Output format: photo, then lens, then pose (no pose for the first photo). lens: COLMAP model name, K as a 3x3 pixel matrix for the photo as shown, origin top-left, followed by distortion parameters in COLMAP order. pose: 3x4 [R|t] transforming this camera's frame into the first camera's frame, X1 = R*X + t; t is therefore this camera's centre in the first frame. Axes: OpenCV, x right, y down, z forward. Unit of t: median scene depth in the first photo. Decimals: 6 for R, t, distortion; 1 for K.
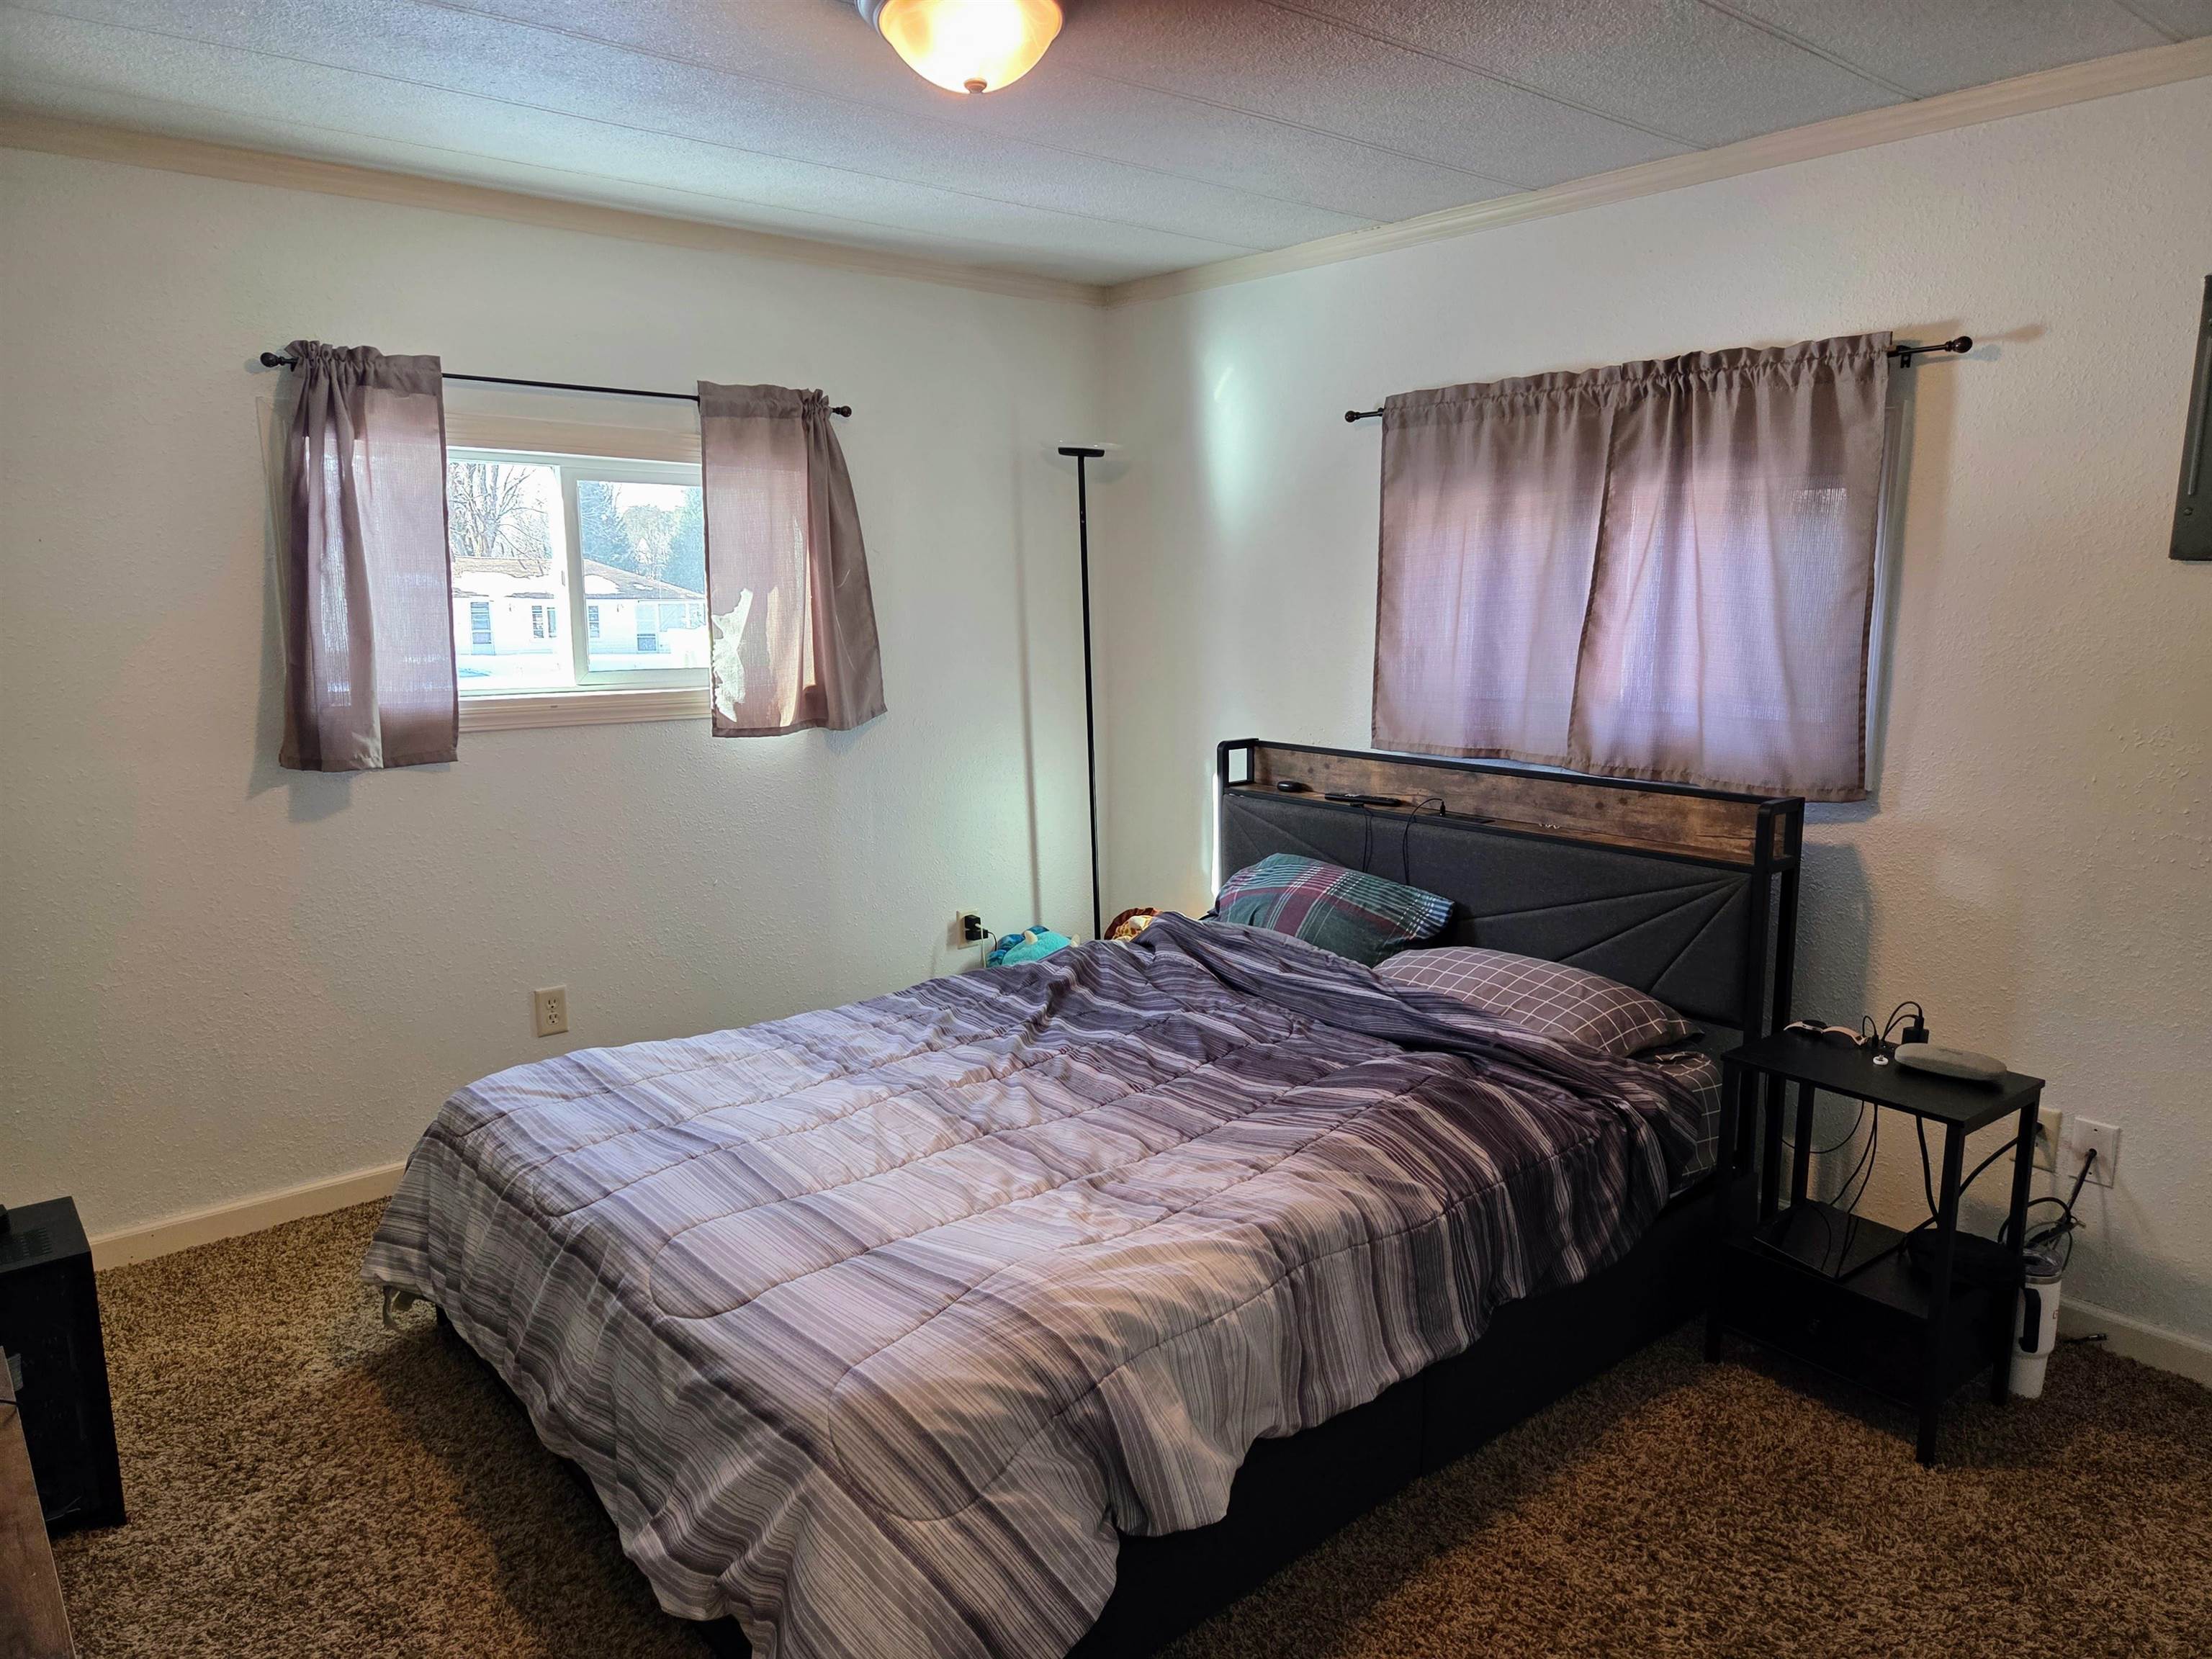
lens RADIAL K [[1481.7, 0, 1103.2], [0, 1481.7, 825.1], [0, 0, 1]] dist [0.089050, -0.069153]
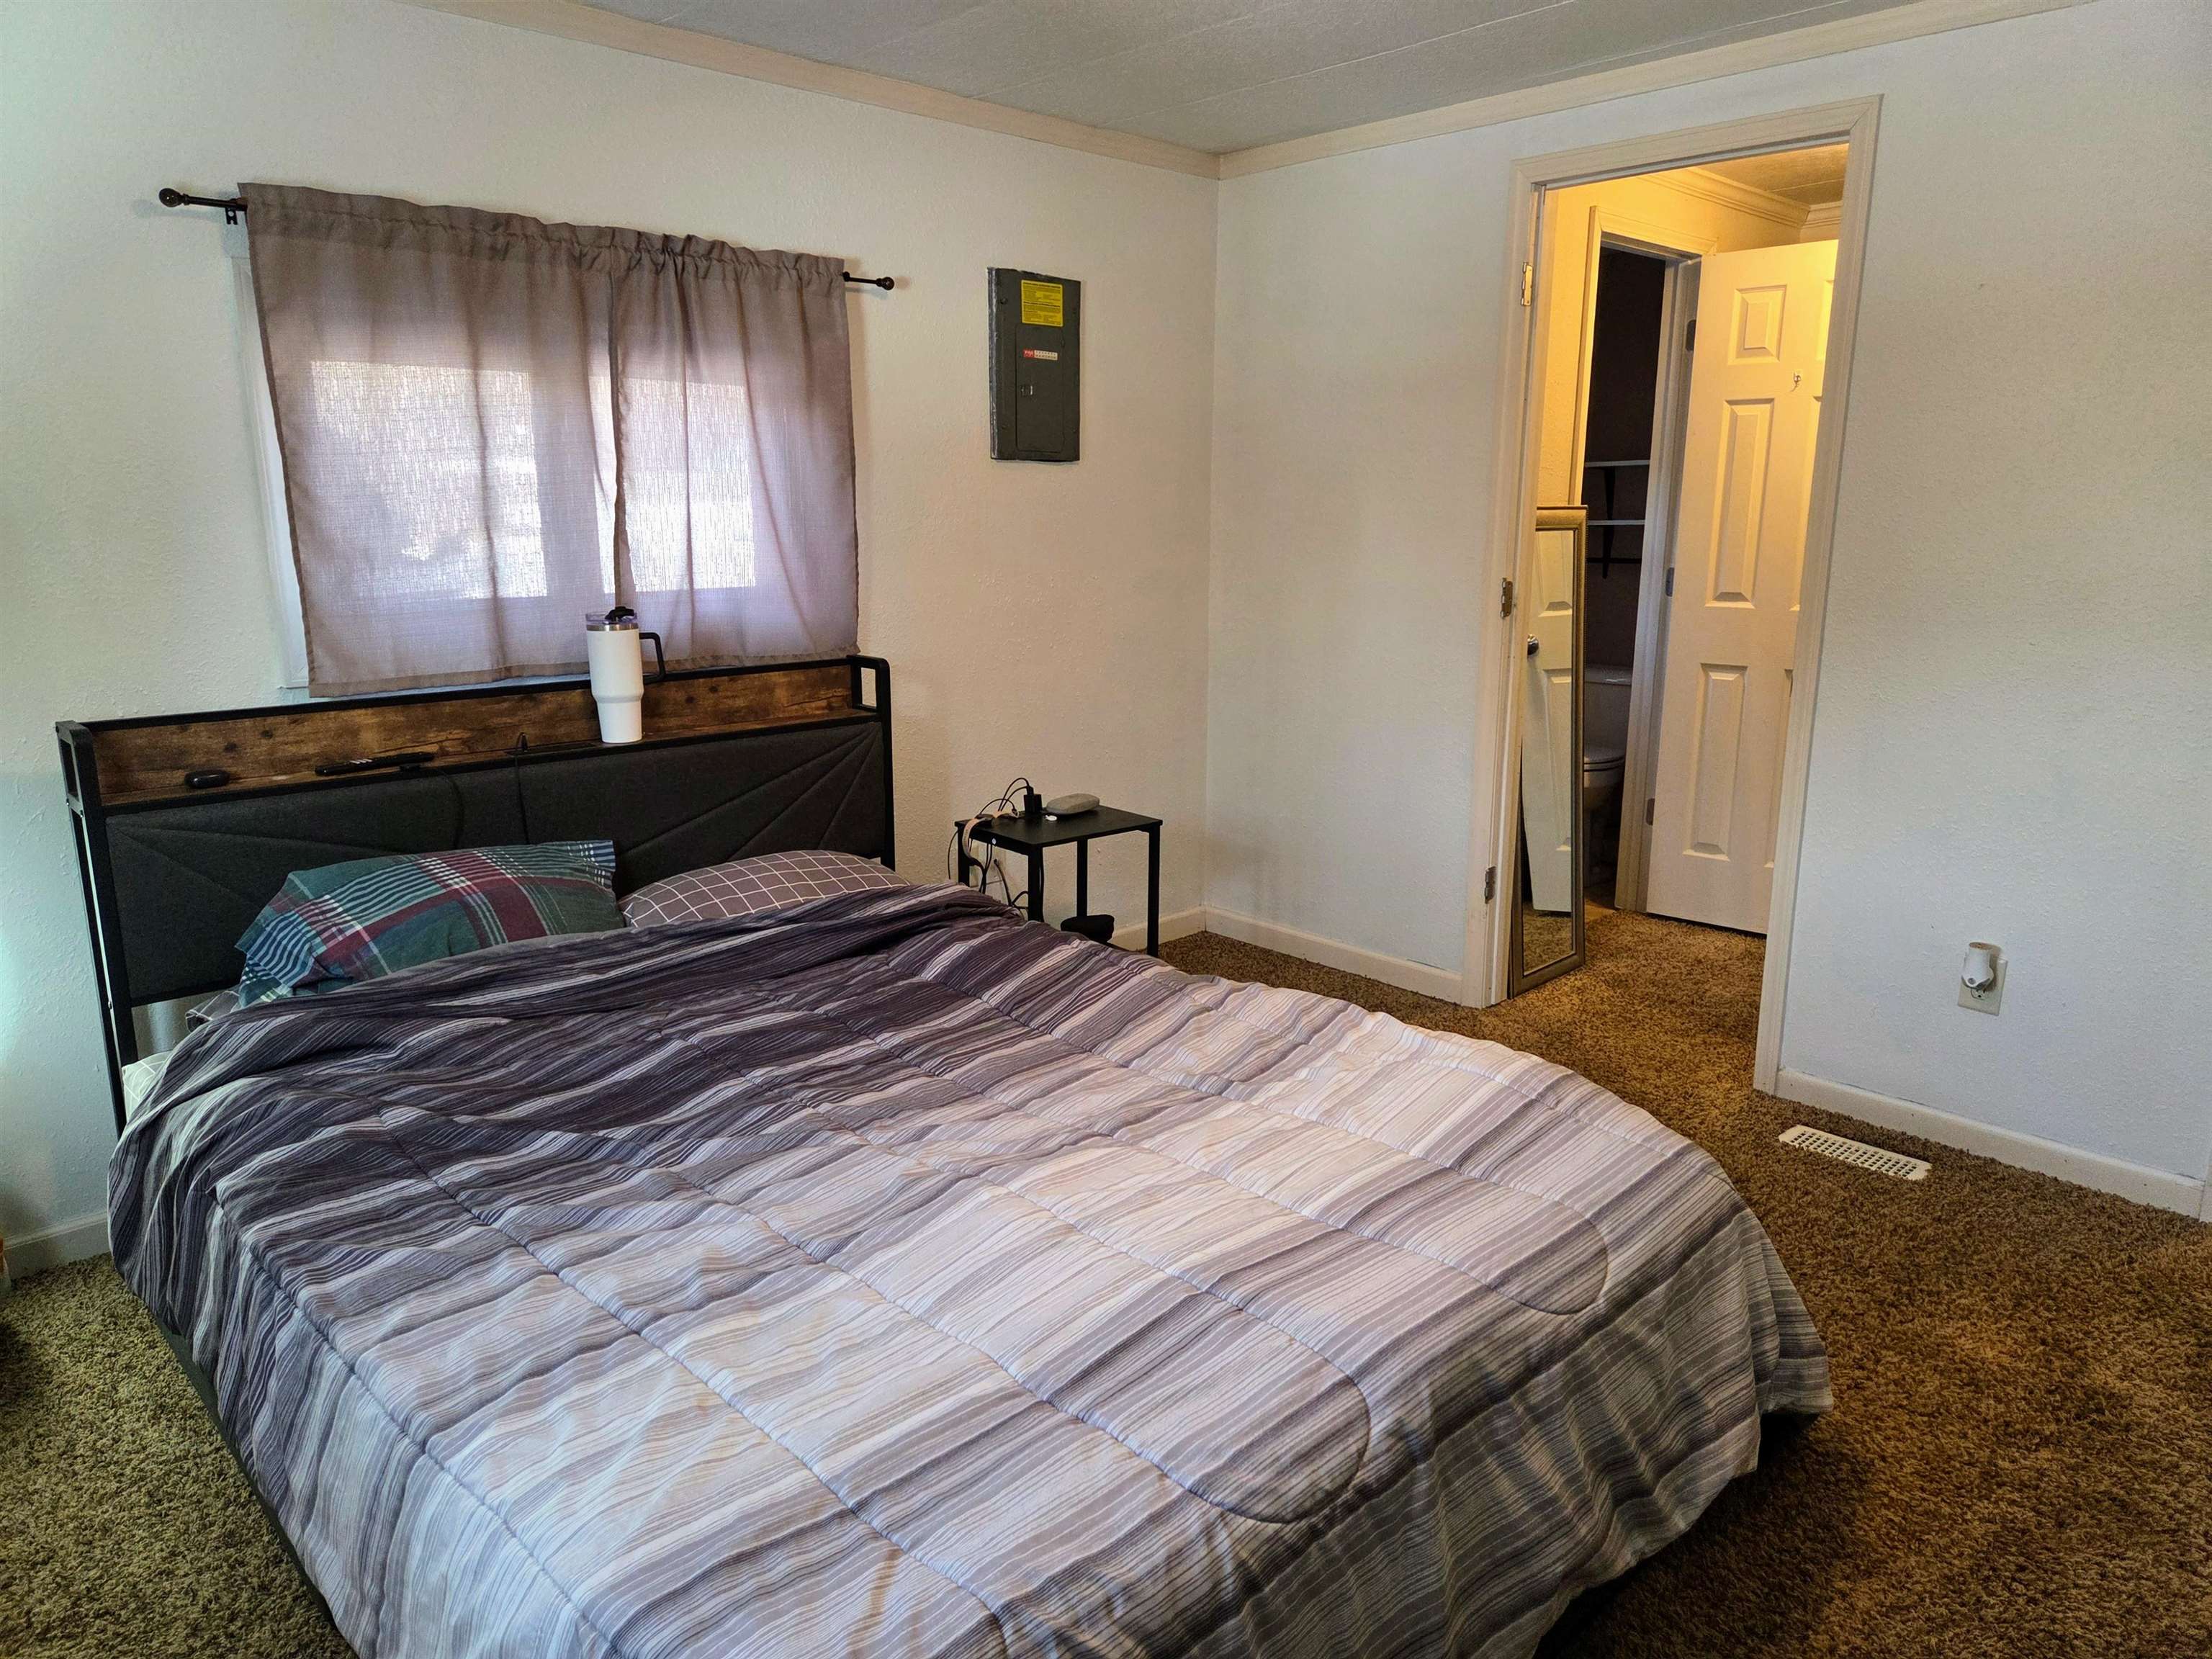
lens RADIAL K [[1481.7, 0, 1103.2], [0, 1481.7, 825.1], [0, 0, 1]] dist [0.089050, -0.069153]
pose [[-0.057985, -0.218047, 0.974214, -0.706227], [0.165688, 0.960220, 0.224776, -0.118051], [-0.984472, 0.174449, -0.019550, 0.835897]]
